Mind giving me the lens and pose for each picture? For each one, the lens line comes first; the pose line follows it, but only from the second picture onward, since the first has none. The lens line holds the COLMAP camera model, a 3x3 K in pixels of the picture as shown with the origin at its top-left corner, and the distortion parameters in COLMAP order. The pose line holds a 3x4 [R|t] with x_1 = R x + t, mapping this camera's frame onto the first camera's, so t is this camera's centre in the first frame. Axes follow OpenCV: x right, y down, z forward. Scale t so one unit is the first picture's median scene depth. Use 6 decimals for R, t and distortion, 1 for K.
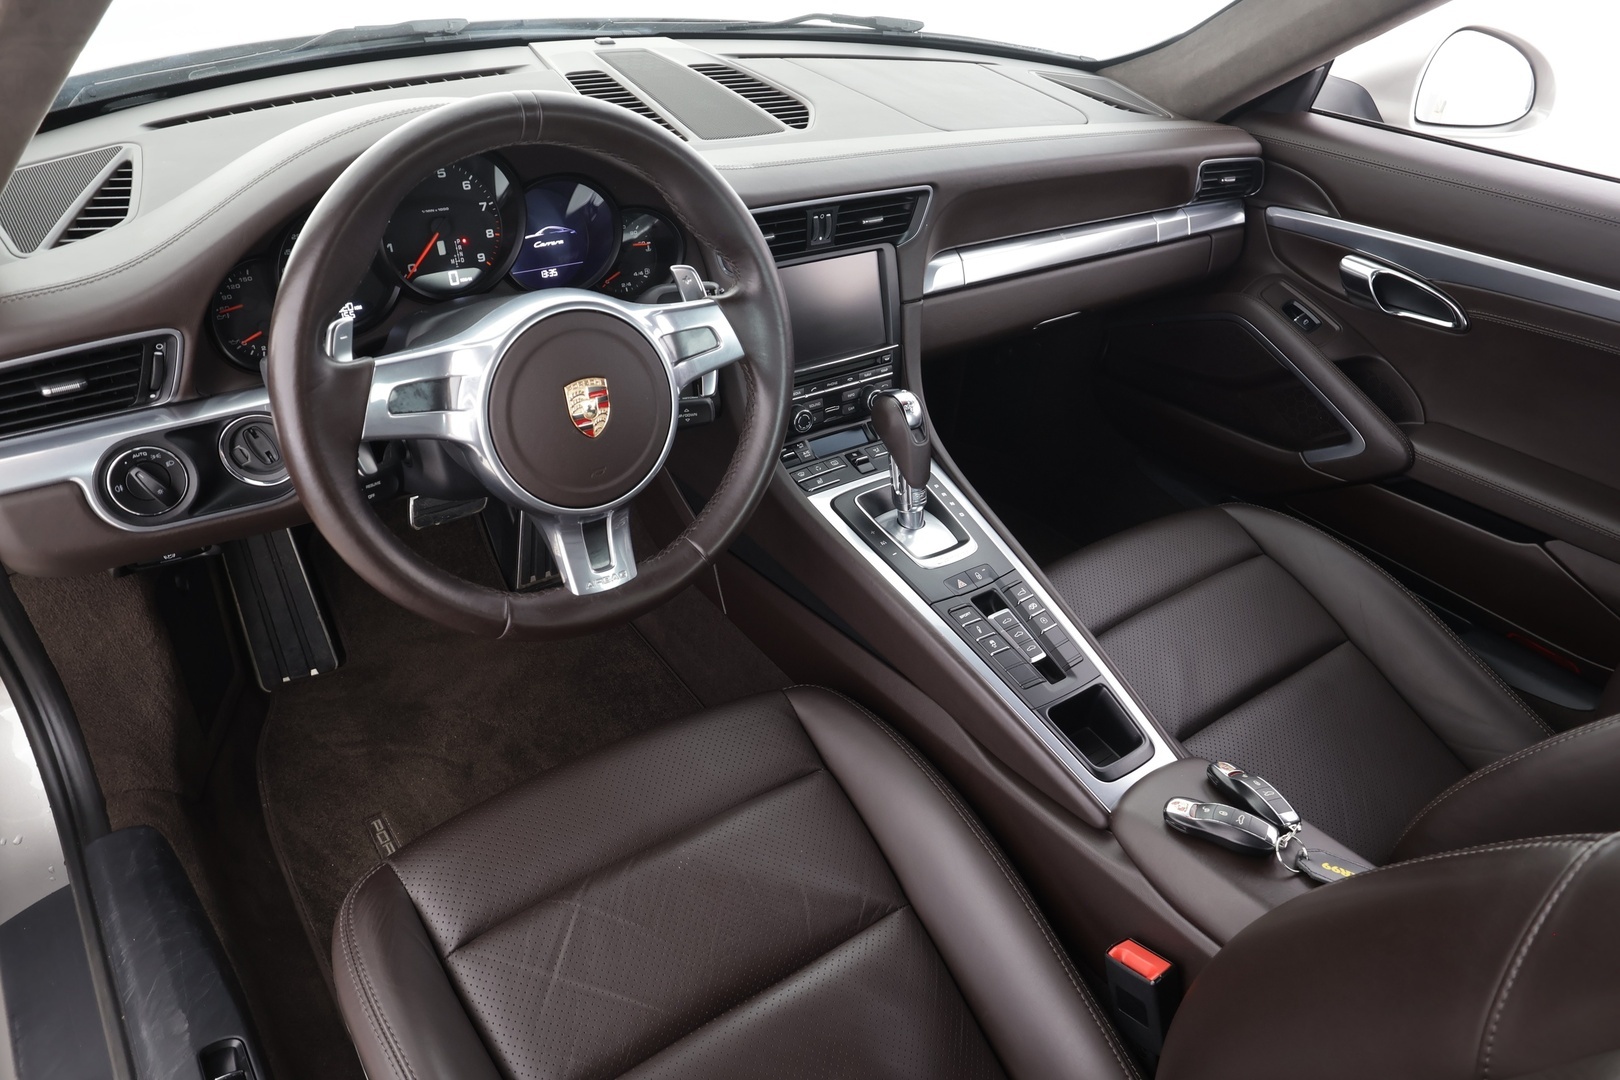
lens RADIAL K [[1103.4, 0, 810.0], [0, 1103.4, 540.0], [0, 0, 1]] dist [0.004648, 0.002451]
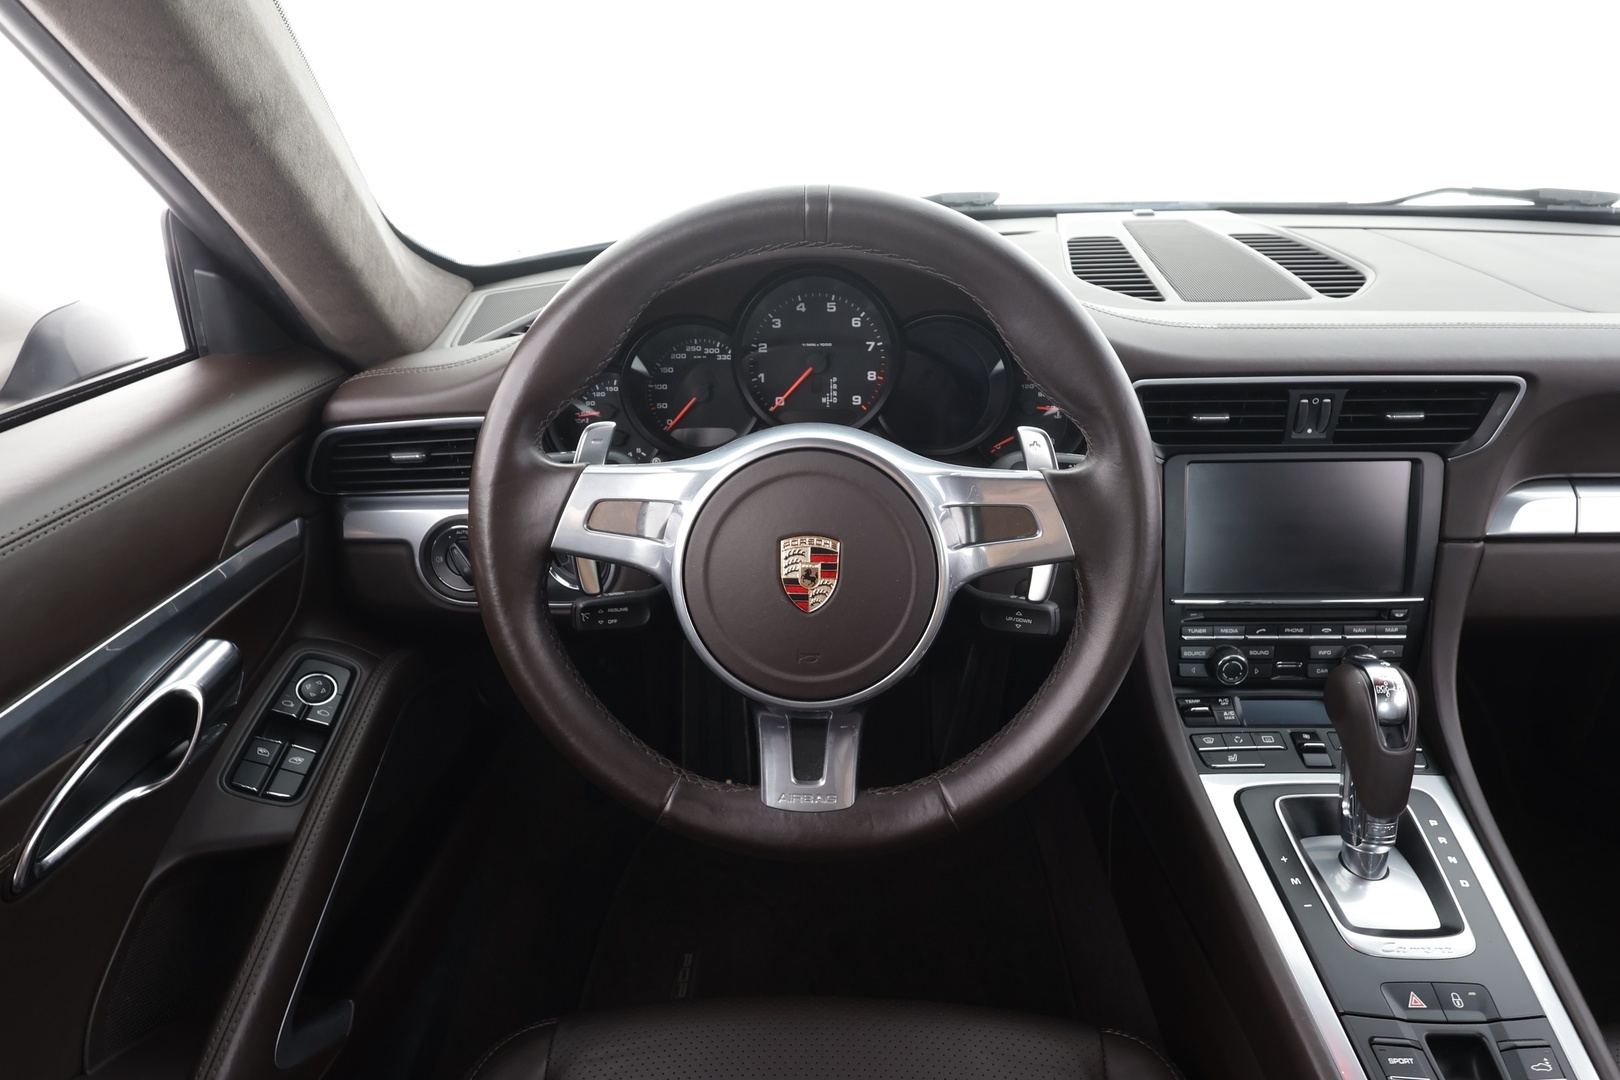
lens RADIAL K [[954.7, 0, 810.0], [0, 954.7, 540.0], [0, 0, 1]] dist [0.006719, -0.000715]
pose [[0.784563, 0.176358, -0.594440, 0.137877], [-0.276557, 0.957585, -0.080913, -0.063530], [0.554957, 0.227878, 0.800059, 0.332994]]
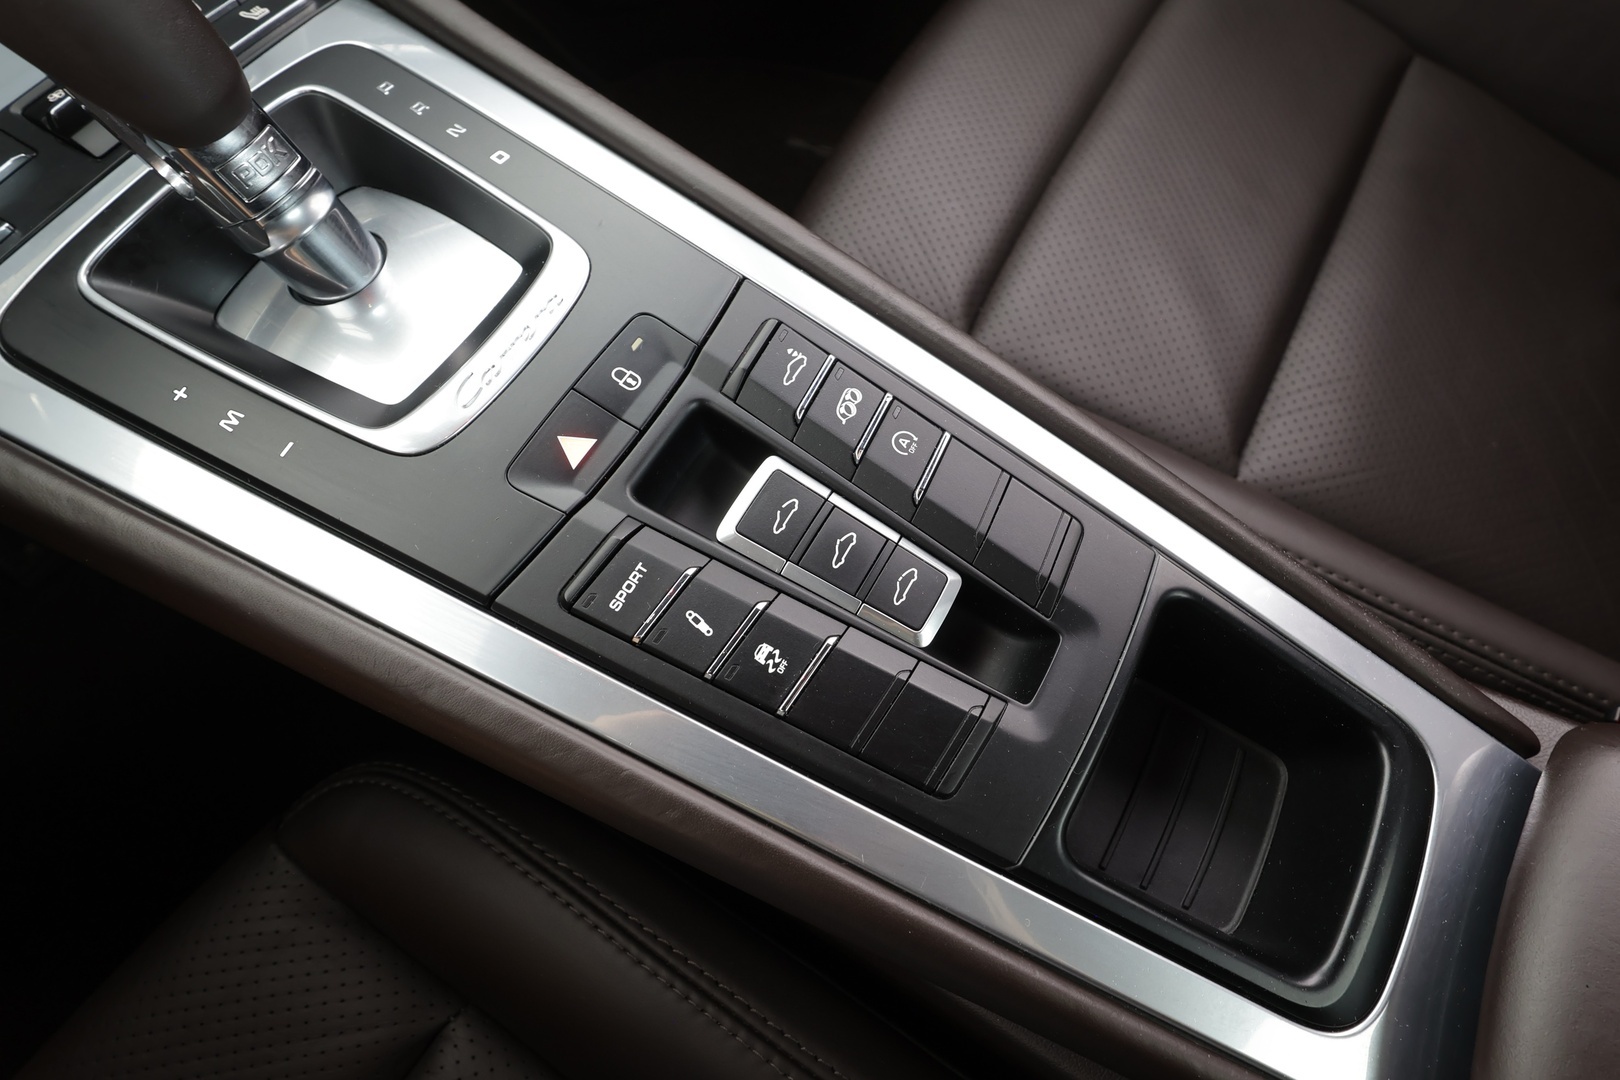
lens RADIAL K [[803.9, 0, 810.0], [0, 803.9, 540.0], [0, 0, 1]] dist [-0.002610, -0.000834]
pose [[0.899315, -0.437295, 0.002210, 0.169584], [0.384429, 0.792983, 0.472644, -0.011674], [-0.208437, -0.424206, 0.881251, 0.772848]]
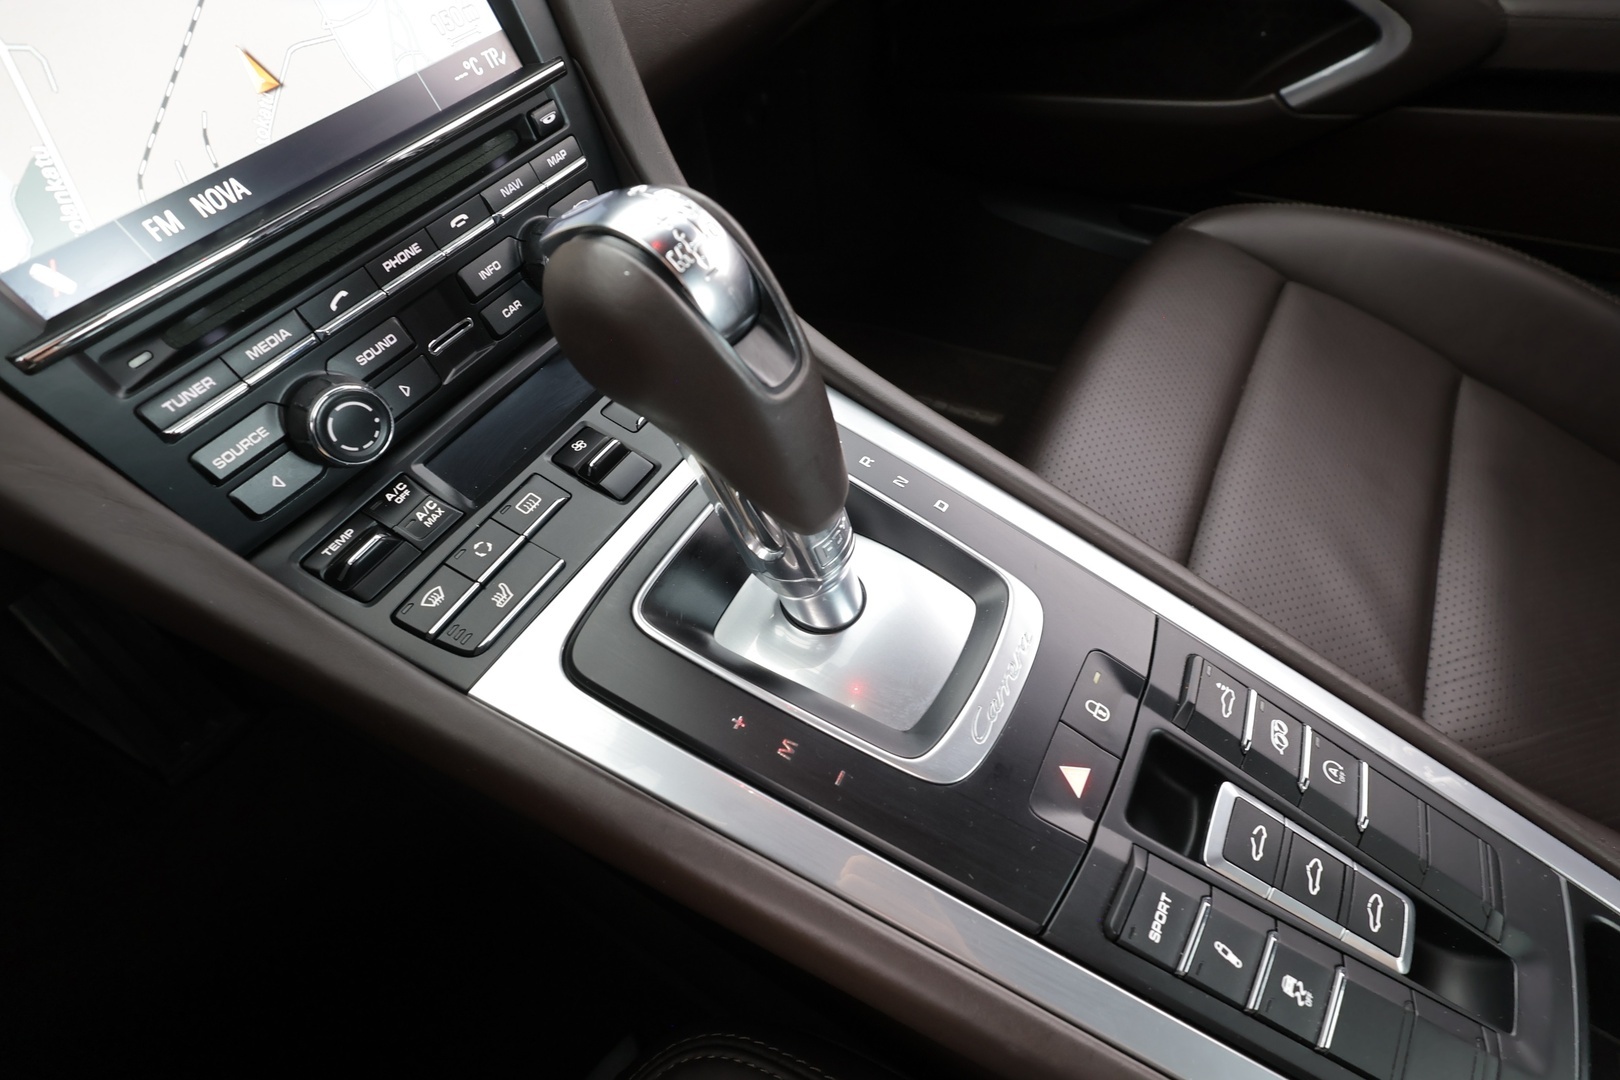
lens RADIAL K [[745.0, 0, 810.0], [0, 745.0, 540.0], [0, 0, 1]] dist [-0.002914, 0.000553]
pose [[0.908599, -0.398654, 0.124588, 0.067493], [0.344471, 0.883934, 0.316229, -0.104091], [-0.236193, -0.244408, 0.940467, 0.801737]]
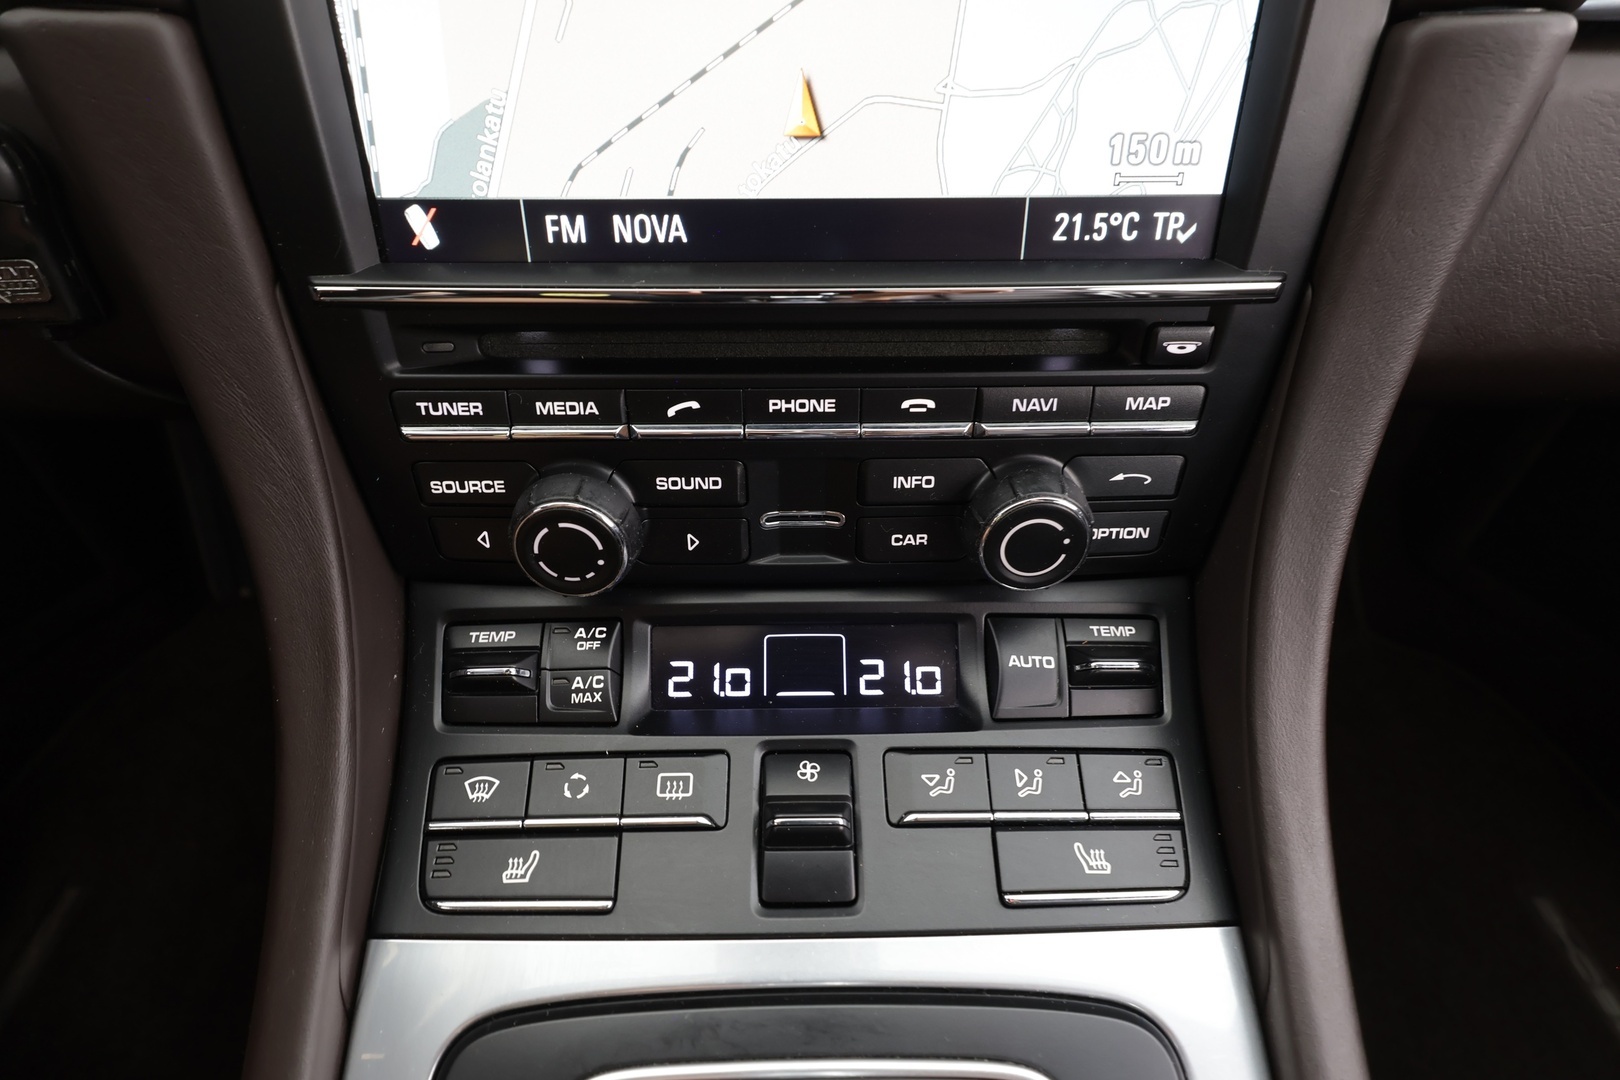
lens RADIAL K [[803.9, 0, 810.0], [0, 803.9, 540.0], [0, 0, 1]] dist [-0.002610, -0.000834]
pose [[0.810596, 0.339571, -0.477102, 0.101718], [-0.275195, 0.940035, 0.201501, -0.154713], [0.516916, -0.032040, 0.855436, 0.917668]]
